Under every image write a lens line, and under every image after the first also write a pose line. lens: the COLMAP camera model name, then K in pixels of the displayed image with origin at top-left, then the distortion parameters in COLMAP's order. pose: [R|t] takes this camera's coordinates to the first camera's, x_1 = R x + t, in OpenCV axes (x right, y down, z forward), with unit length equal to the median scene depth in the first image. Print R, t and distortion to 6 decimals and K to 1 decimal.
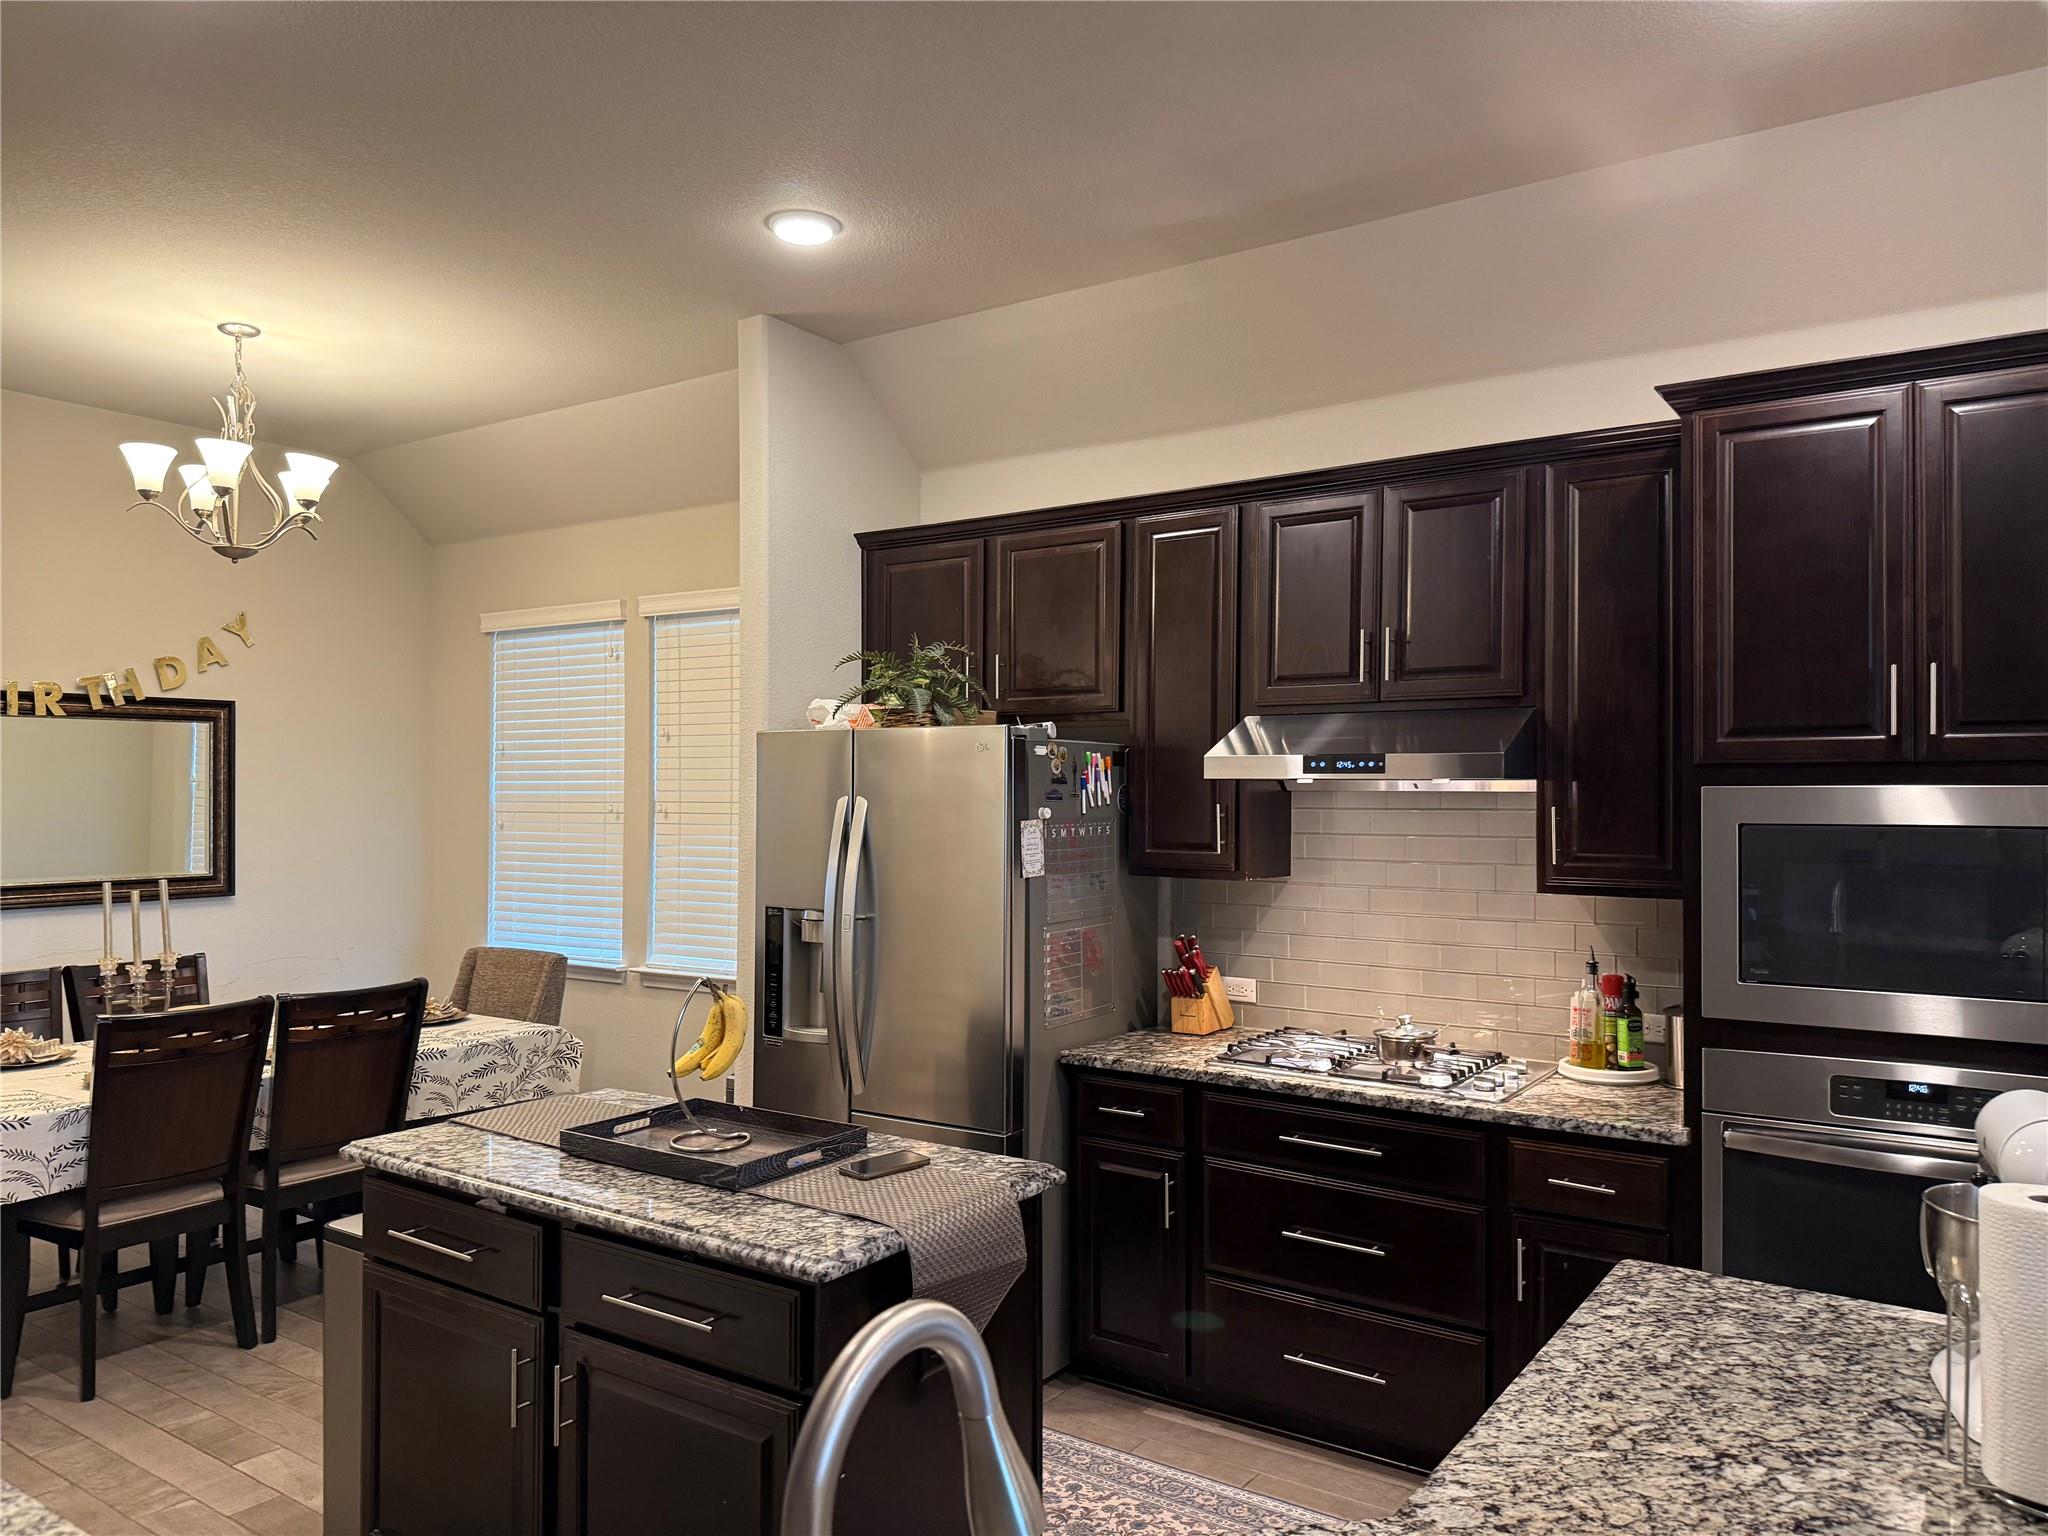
lens RADIAL K [[1463.2, 0, 1026.1], [0, 1463.2, 774.7], [0, 0, 1]] dist [0.008233, -0.027907]
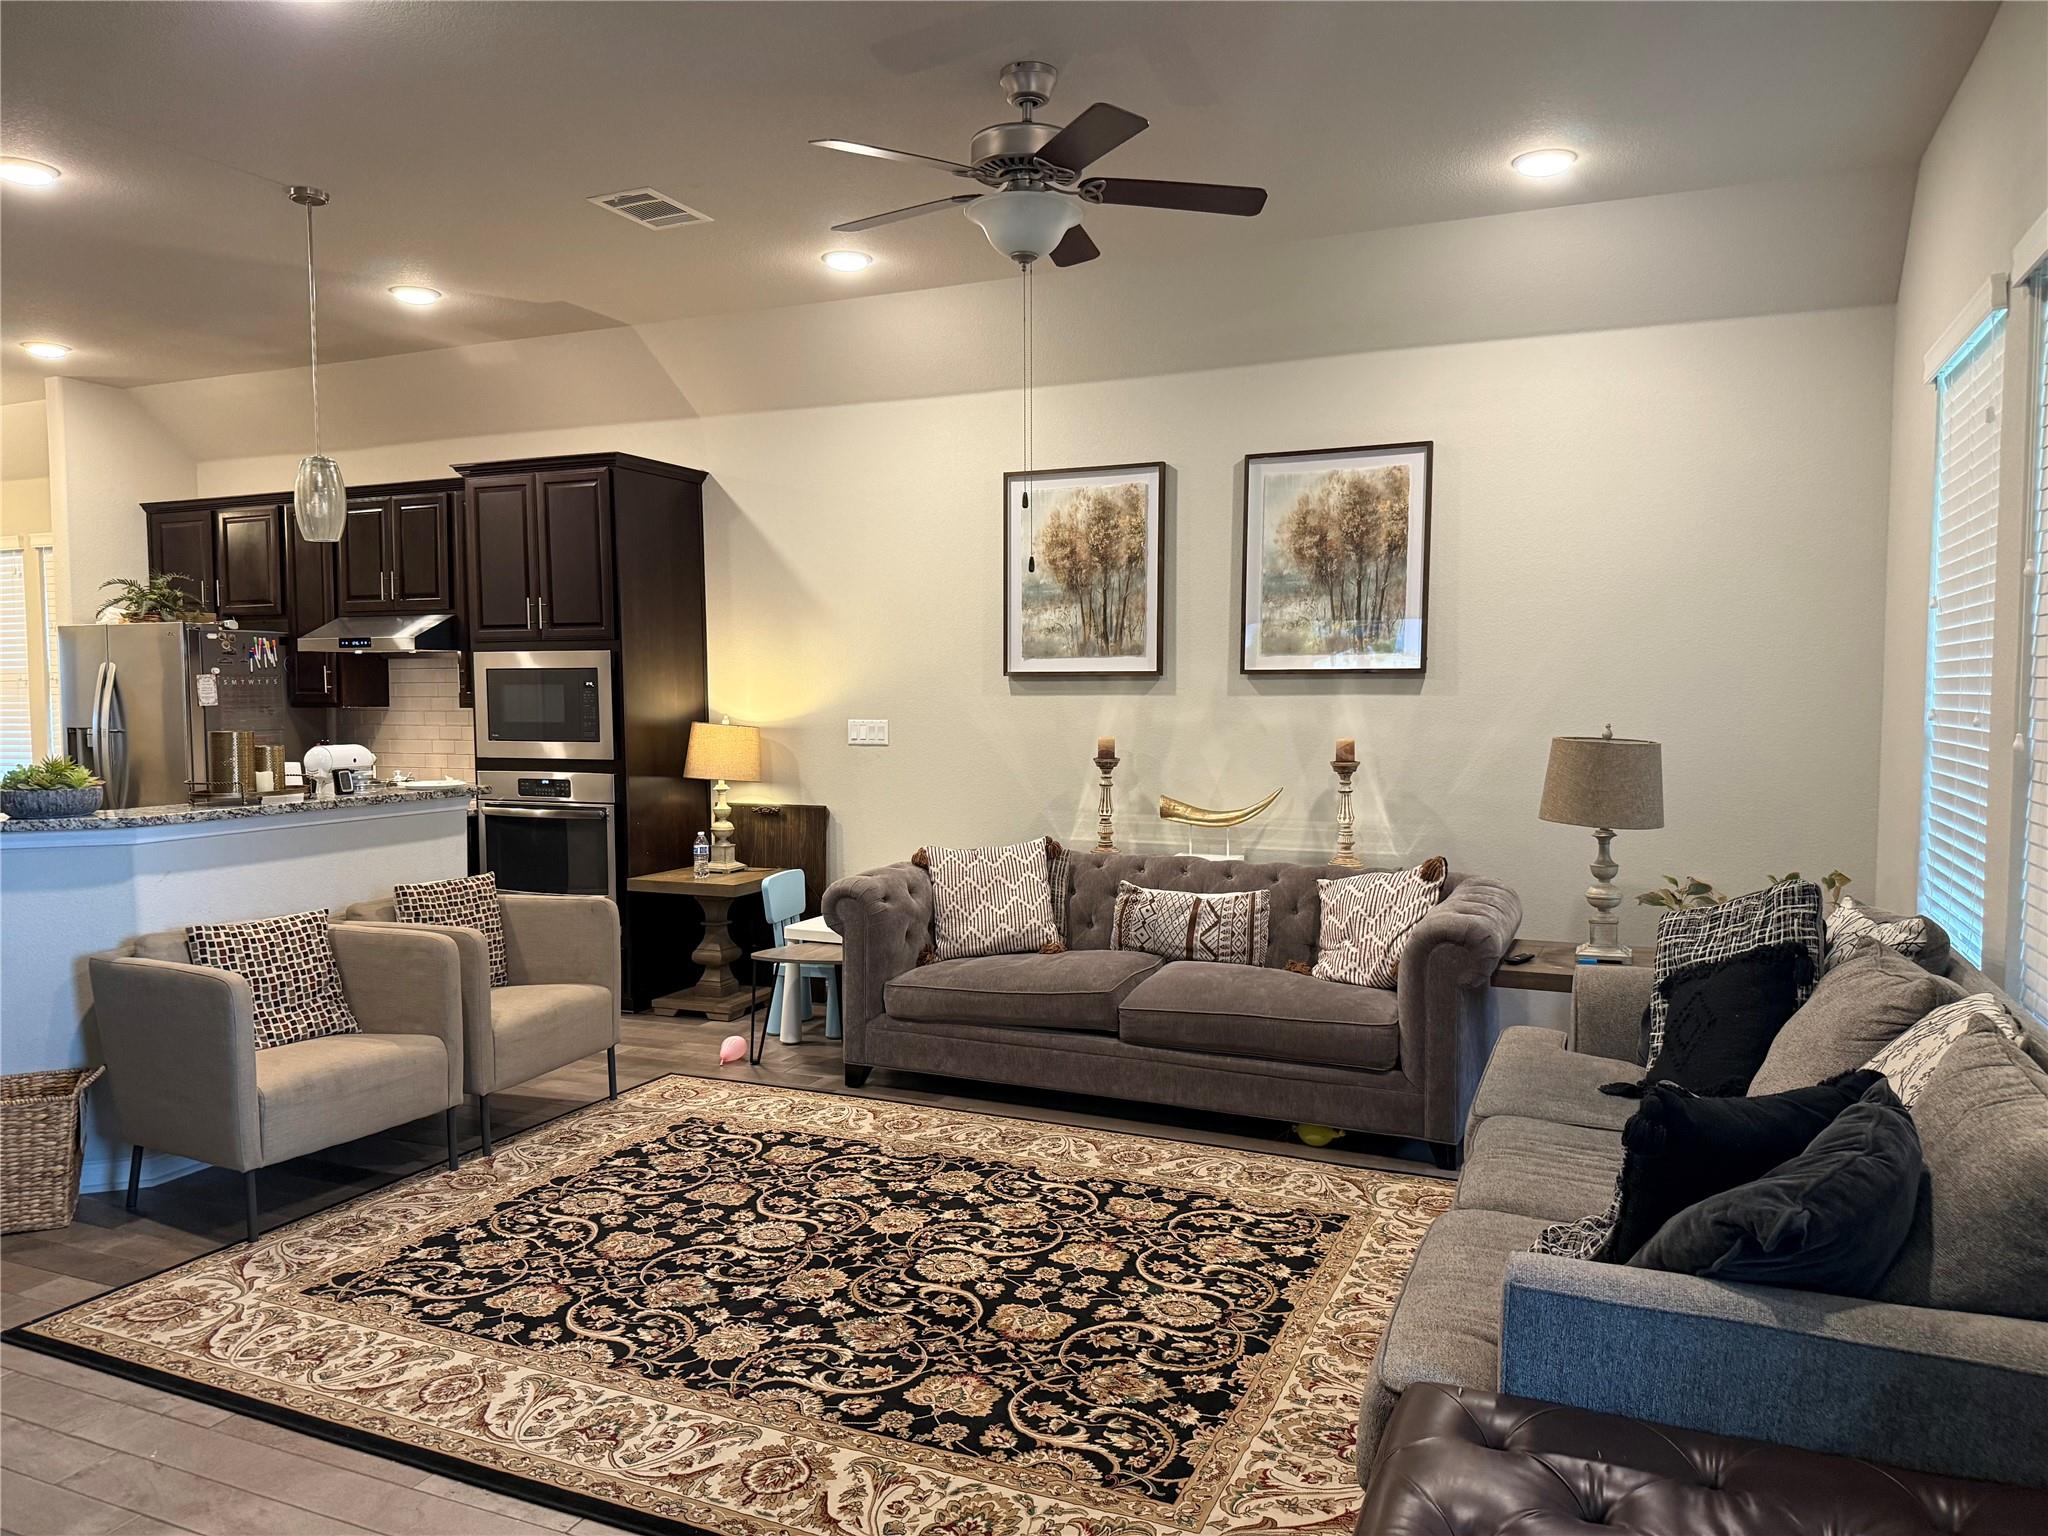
lens RADIAL K [[1463.2, 0, 1022.1], [0, 1463.2, 767.3], [0, 0, 1]] dist [0.008233, -0.027907]
pose [[0.979367, -0.019311, 0.201166, 0.586473], [0.005677, 0.997660, 0.068132, 0.026238], [-0.202011, -0.065585, 0.977185, -0.928156]]
